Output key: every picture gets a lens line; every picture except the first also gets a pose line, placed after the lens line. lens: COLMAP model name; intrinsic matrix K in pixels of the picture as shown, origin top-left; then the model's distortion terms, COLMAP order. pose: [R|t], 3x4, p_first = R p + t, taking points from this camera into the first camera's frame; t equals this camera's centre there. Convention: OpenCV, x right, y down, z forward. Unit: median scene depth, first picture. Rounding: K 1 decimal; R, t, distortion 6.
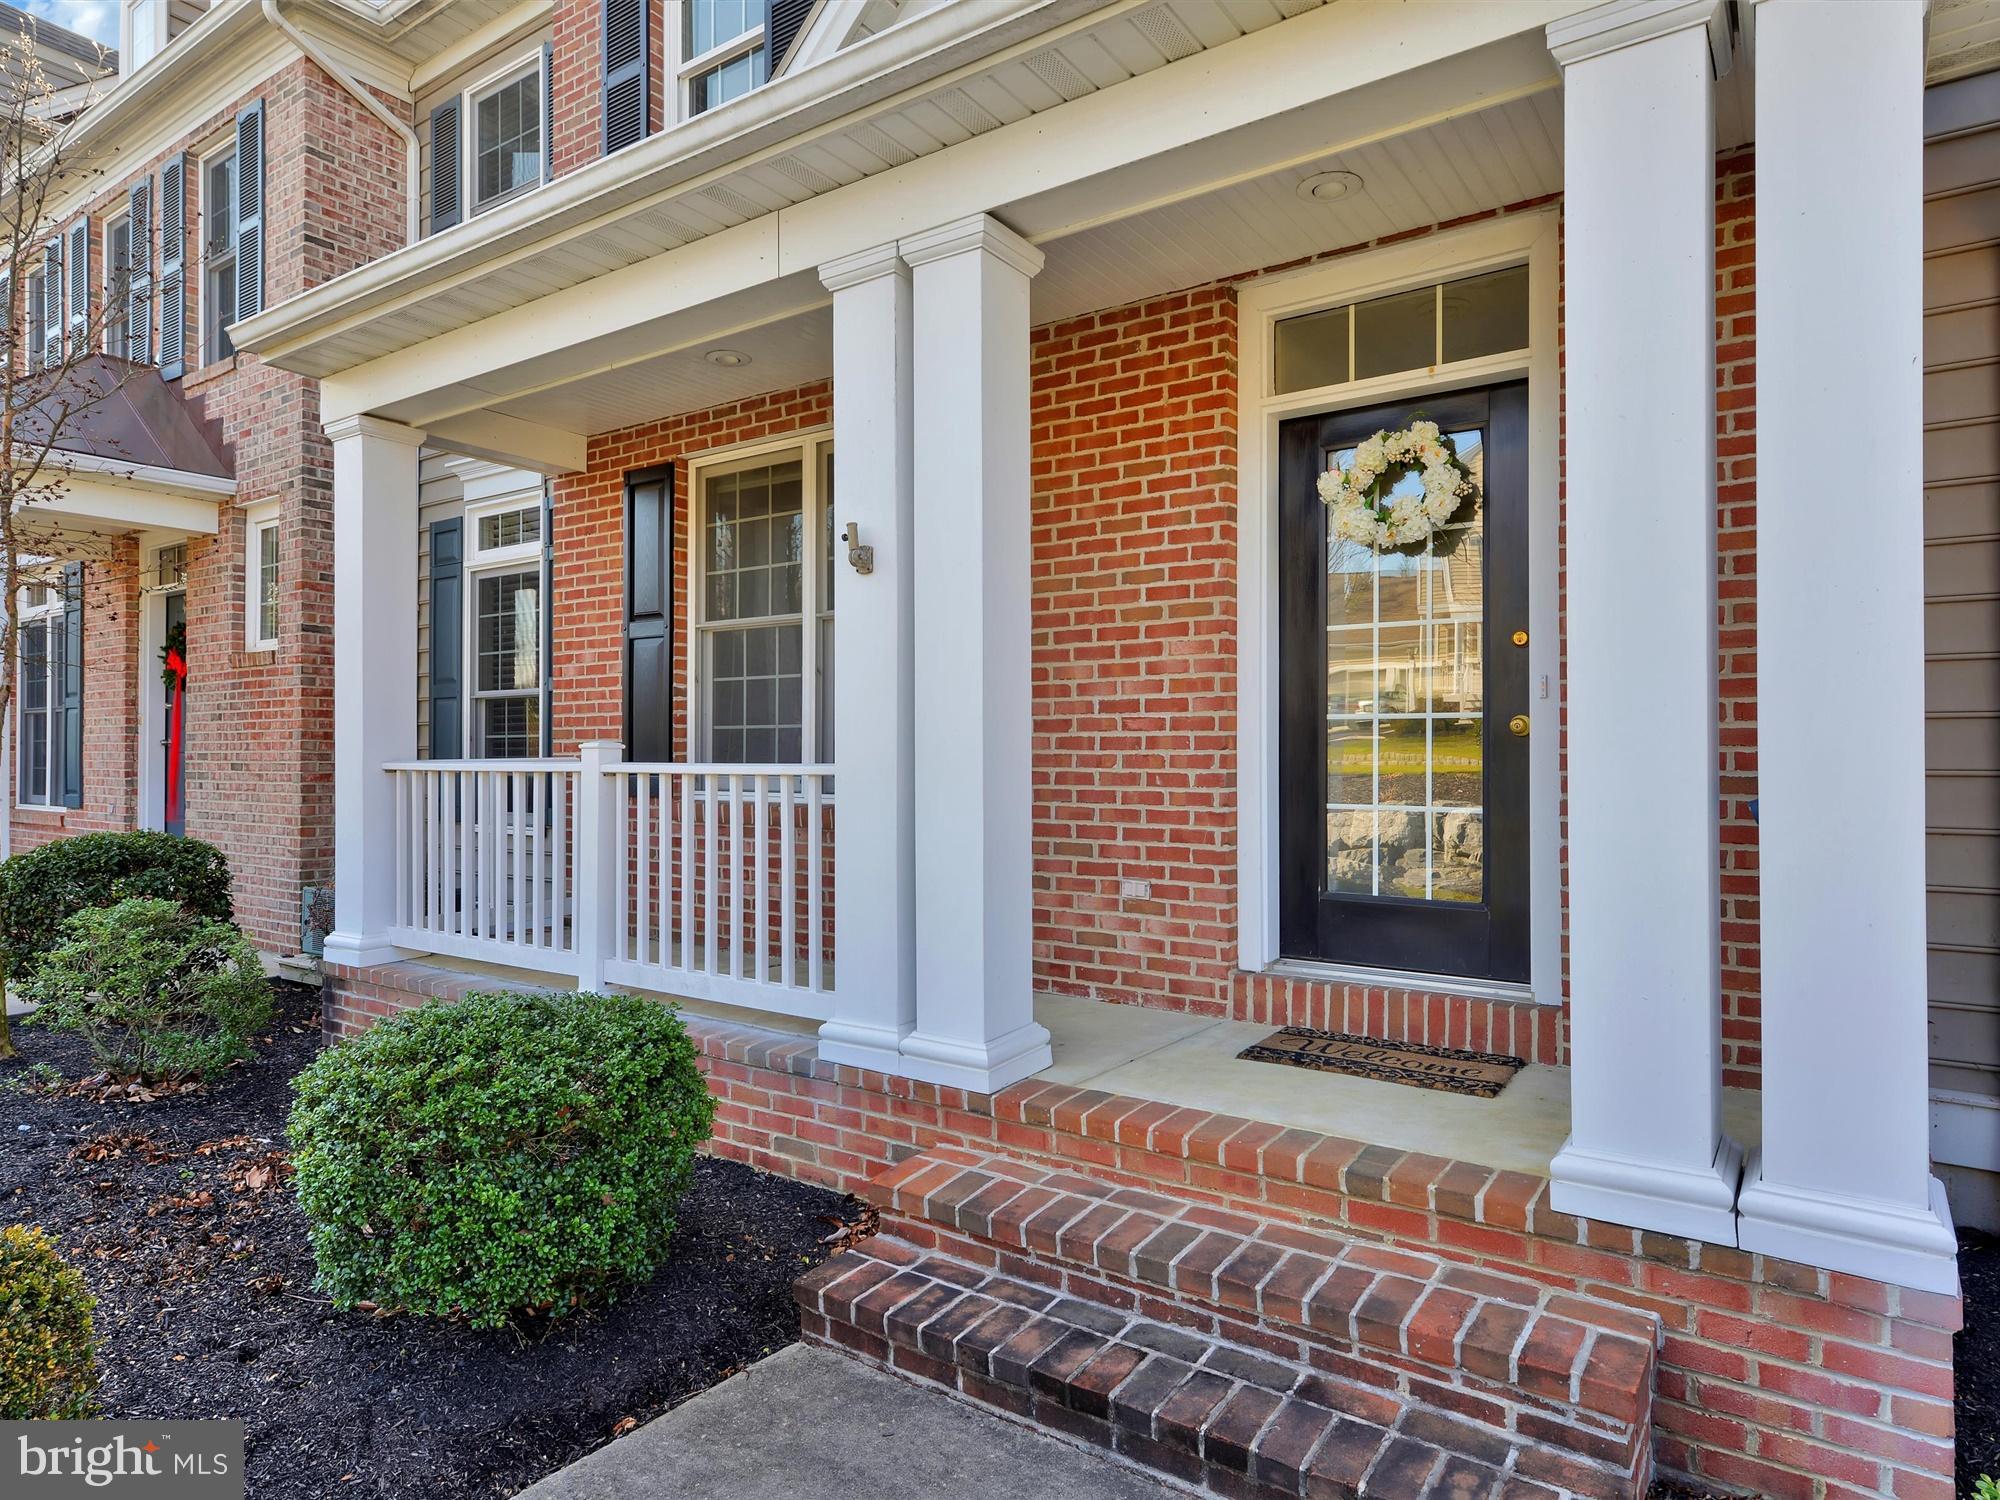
lens RADIAL K [[1189.4, 0, 1000.0], [0, 1189.4, 750.0], [0, 0, 1]] dist [0.025024, 0.000295]
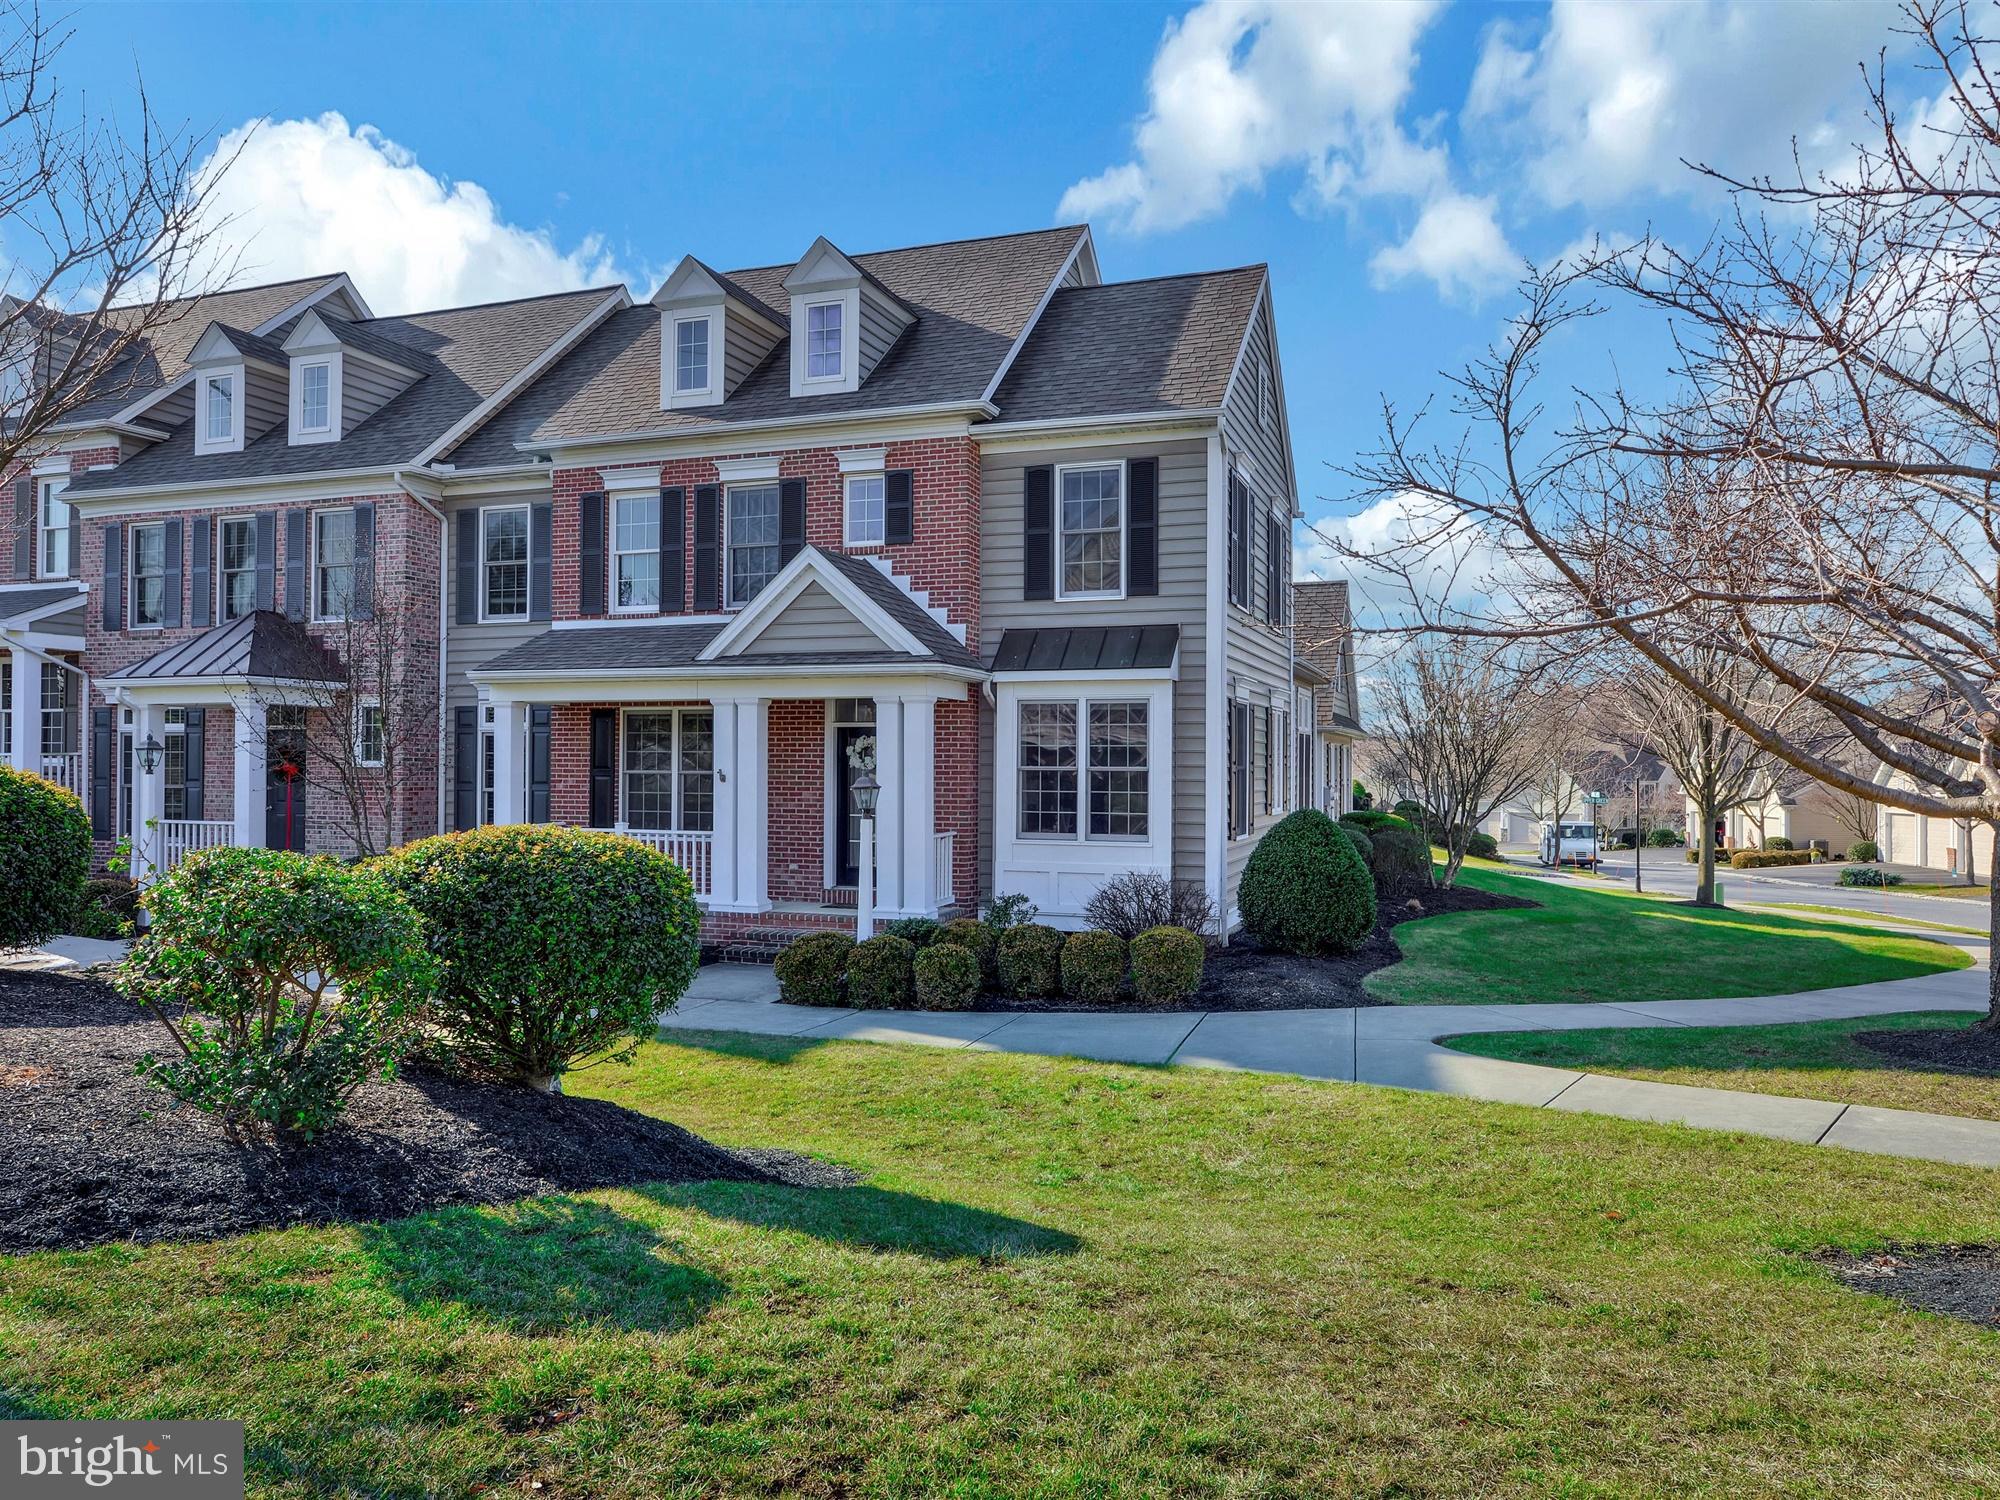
lens RADIAL K [[1402.0, 0, 1000.0], [0, 1402.0, 750.0], [0, 0, 1]] dist [-0.026449, 0.000152]
pose [[0.962891, 0.008597, 0.269752, -0.412631], [-0.006200, 0.999933, -0.009736, -0.181278], [-0.269818, 0.007702, 0.962881, -3.091213]]
